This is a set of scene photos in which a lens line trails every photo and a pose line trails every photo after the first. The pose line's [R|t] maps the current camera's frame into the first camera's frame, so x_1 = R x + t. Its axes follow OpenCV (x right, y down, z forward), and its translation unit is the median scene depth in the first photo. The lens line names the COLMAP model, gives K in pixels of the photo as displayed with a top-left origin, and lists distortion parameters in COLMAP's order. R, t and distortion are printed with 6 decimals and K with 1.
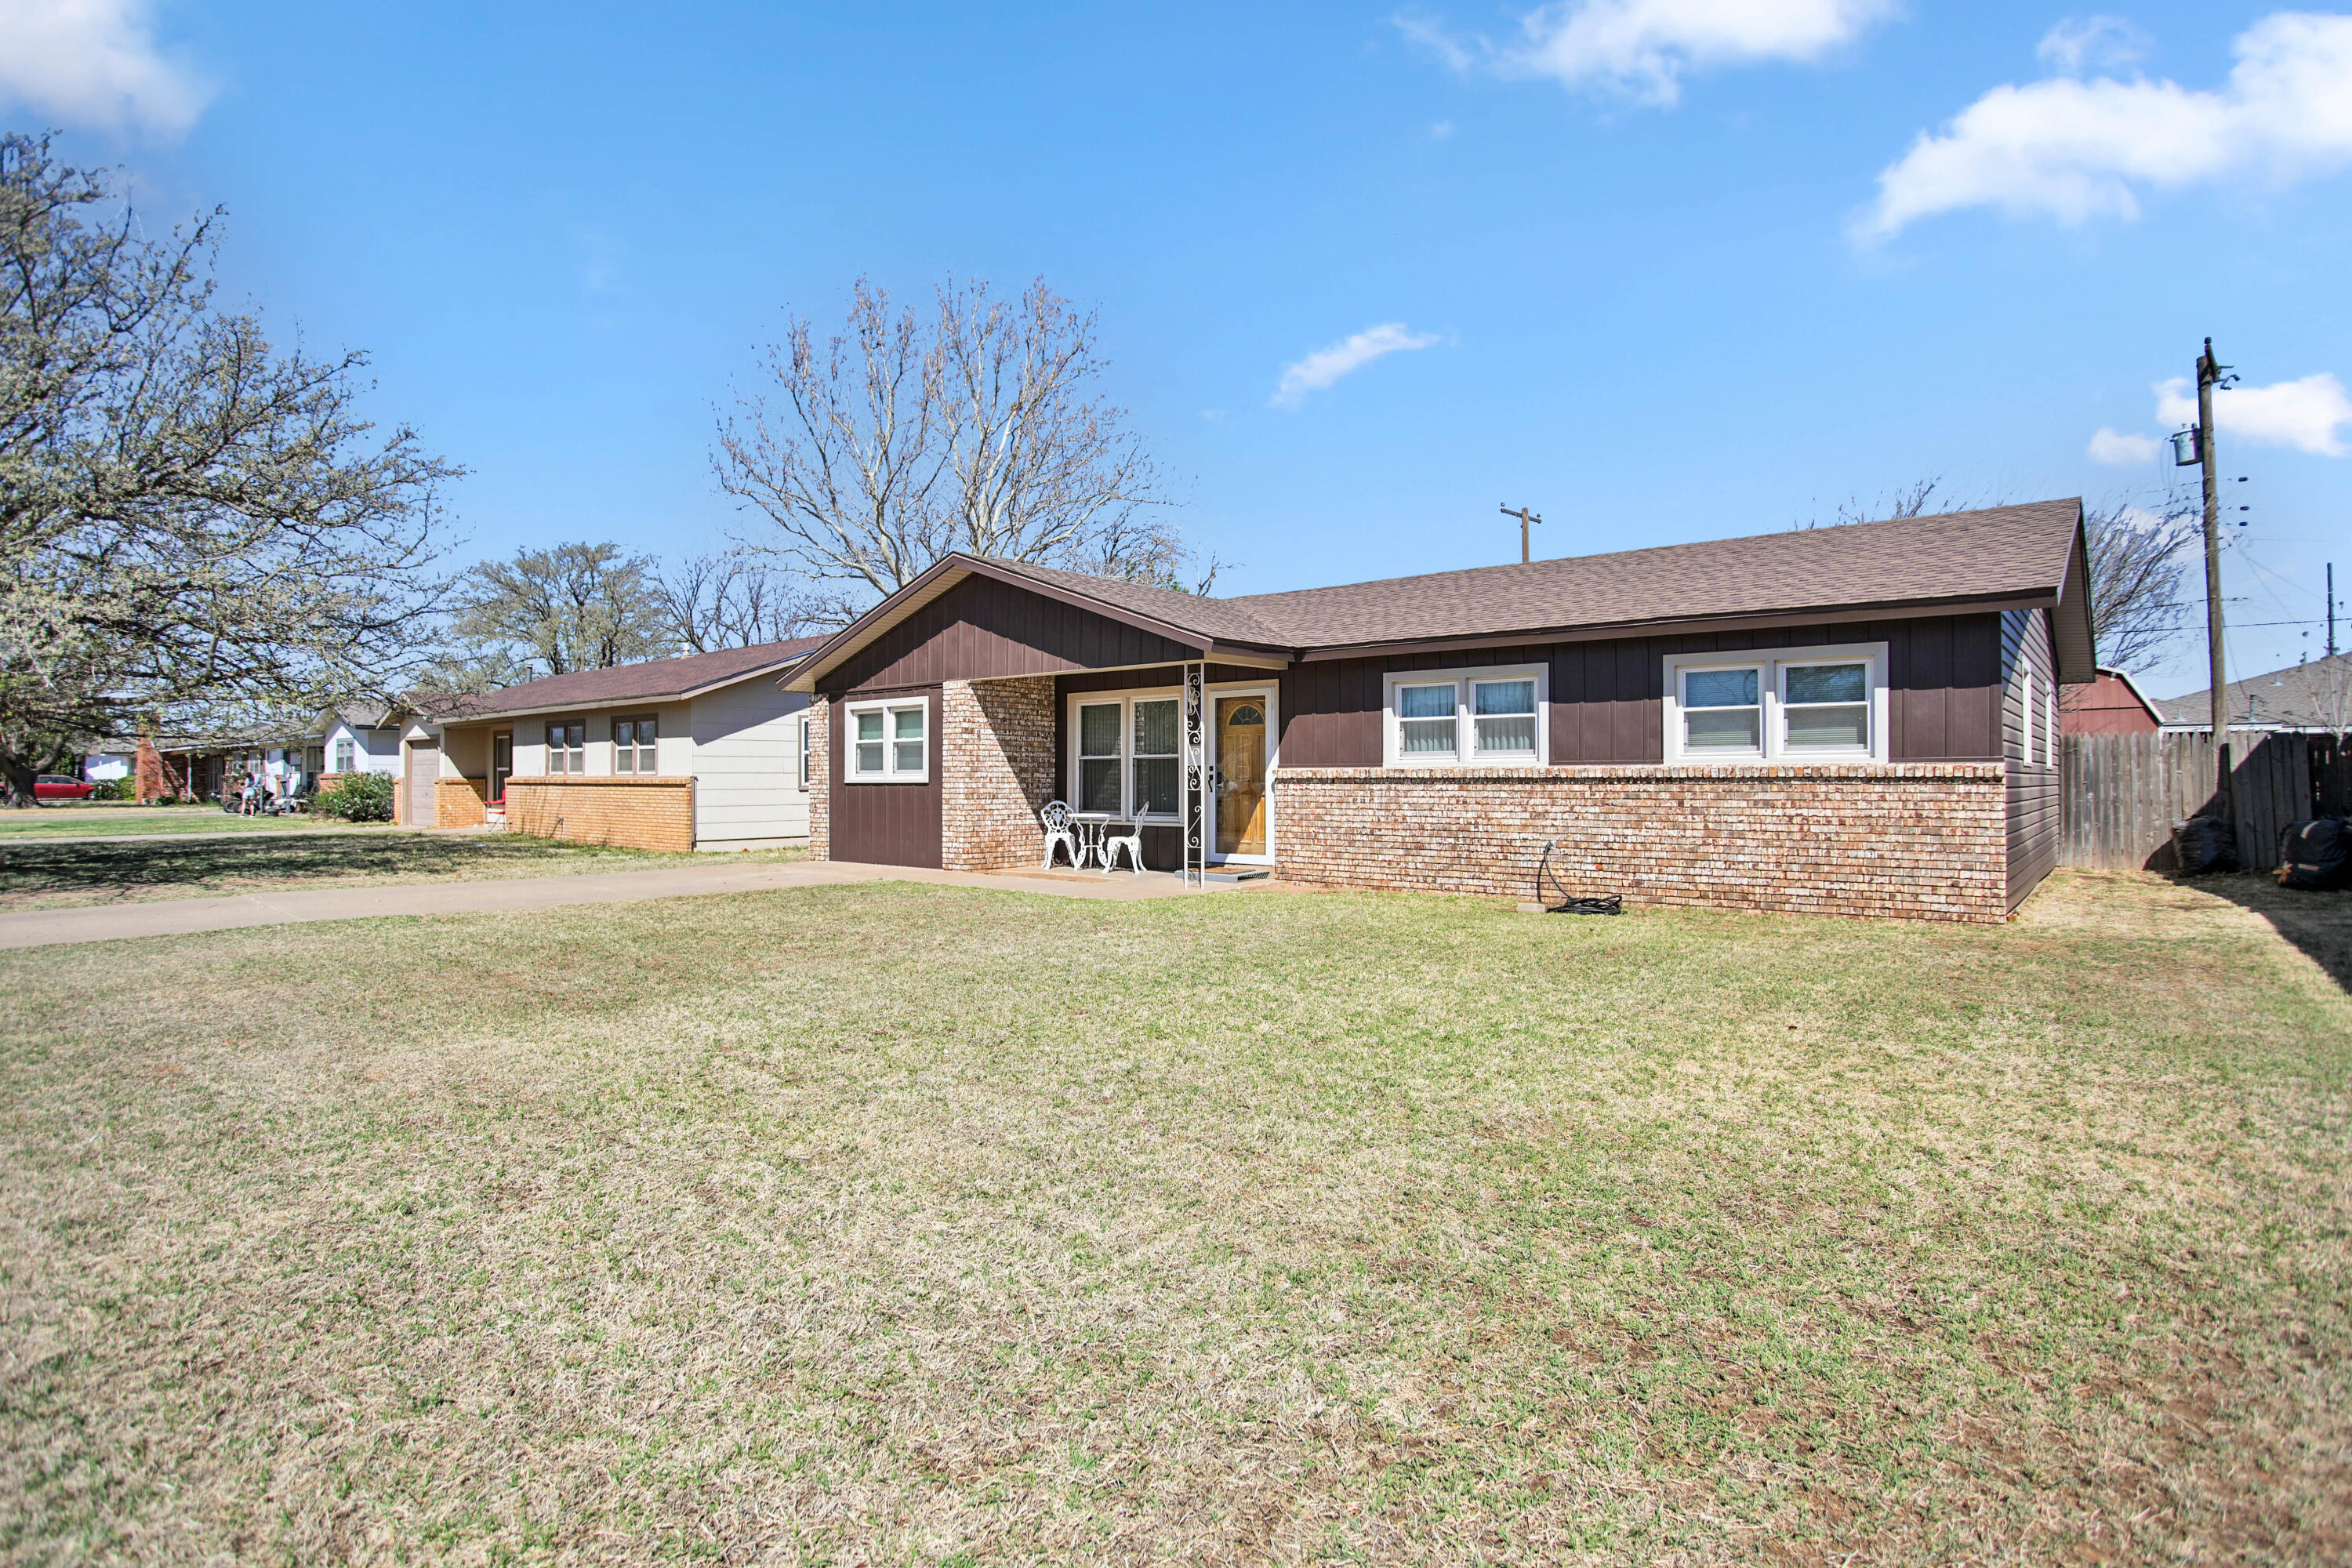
lens RADIAL K [[1189.0, 0, 1175.9], [0, 1189.0, 775.7], [0, 0, 1]] dist [-0.080330, 0.033106]
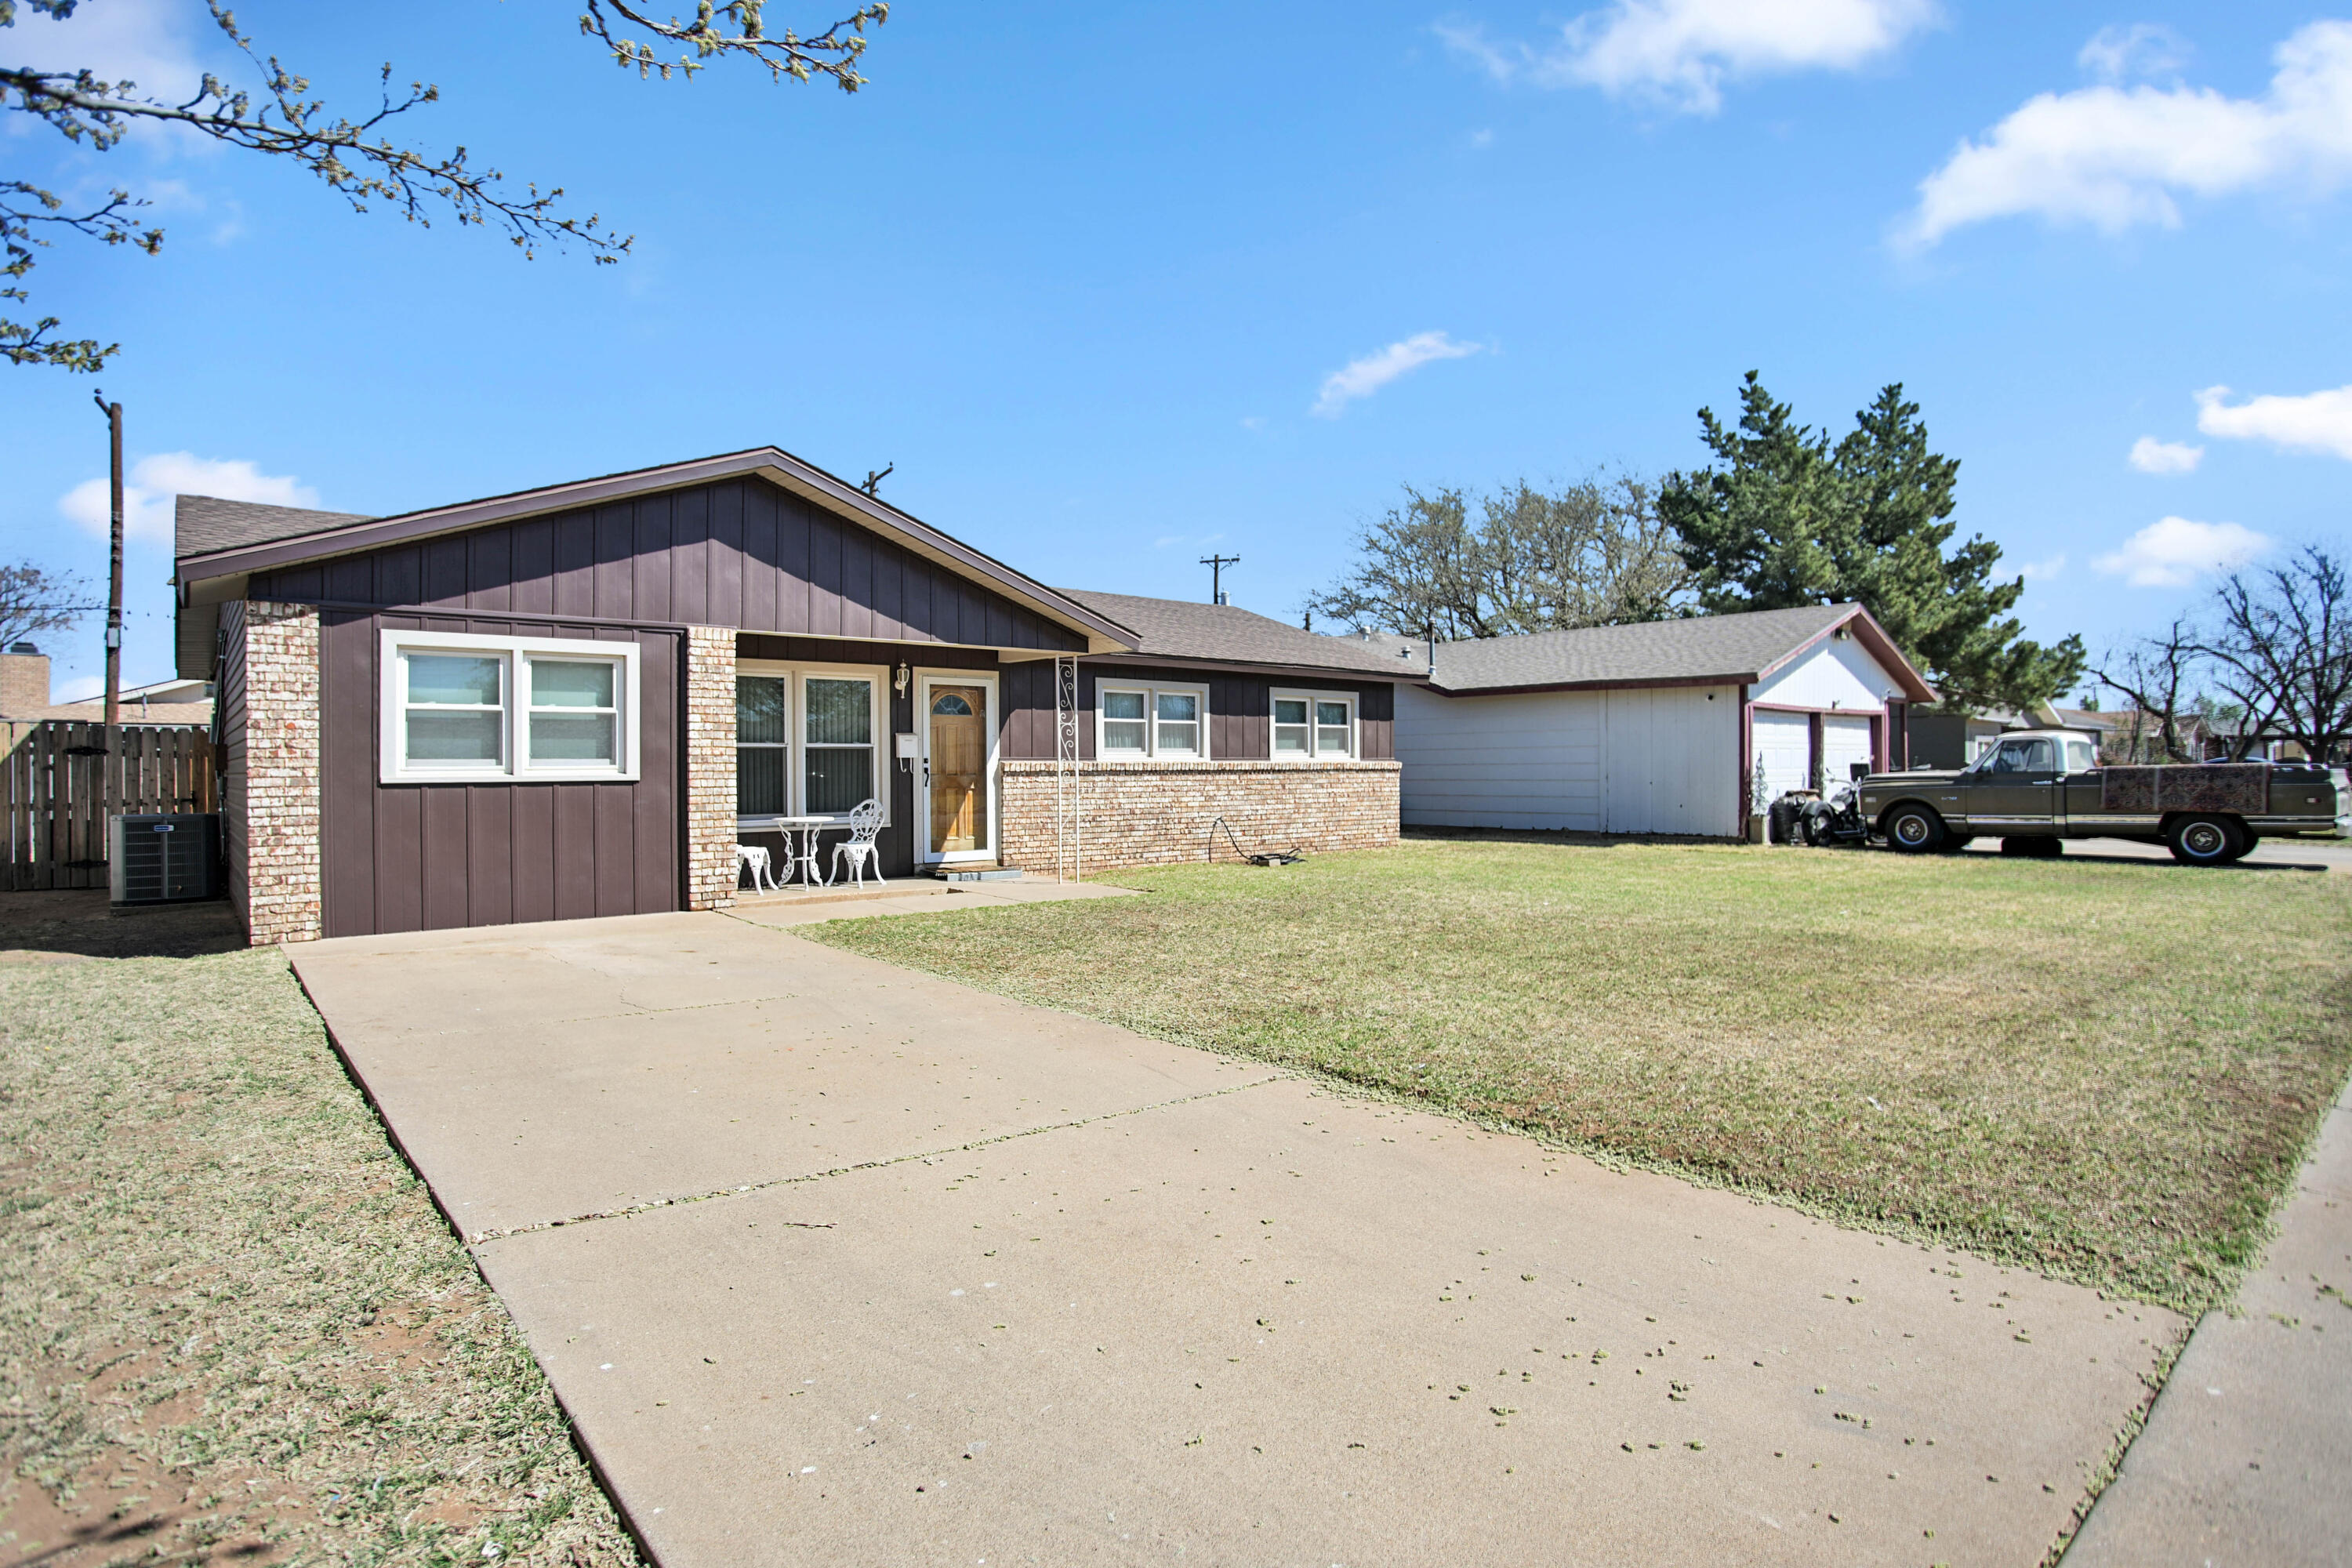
lens RADIAL K [[1189.0, 0, 1175.9], [0, 1189.0, 775.7], [0, 0, 1]] dist [-0.080330, 0.033106]
pose [[0.182758, -0.001981, 0.983156, -0.897205], [0.005577, 0.999984, 0.000978, 0.005794], [-0.983142, 0.005305, 0.182767, 0.696370]]
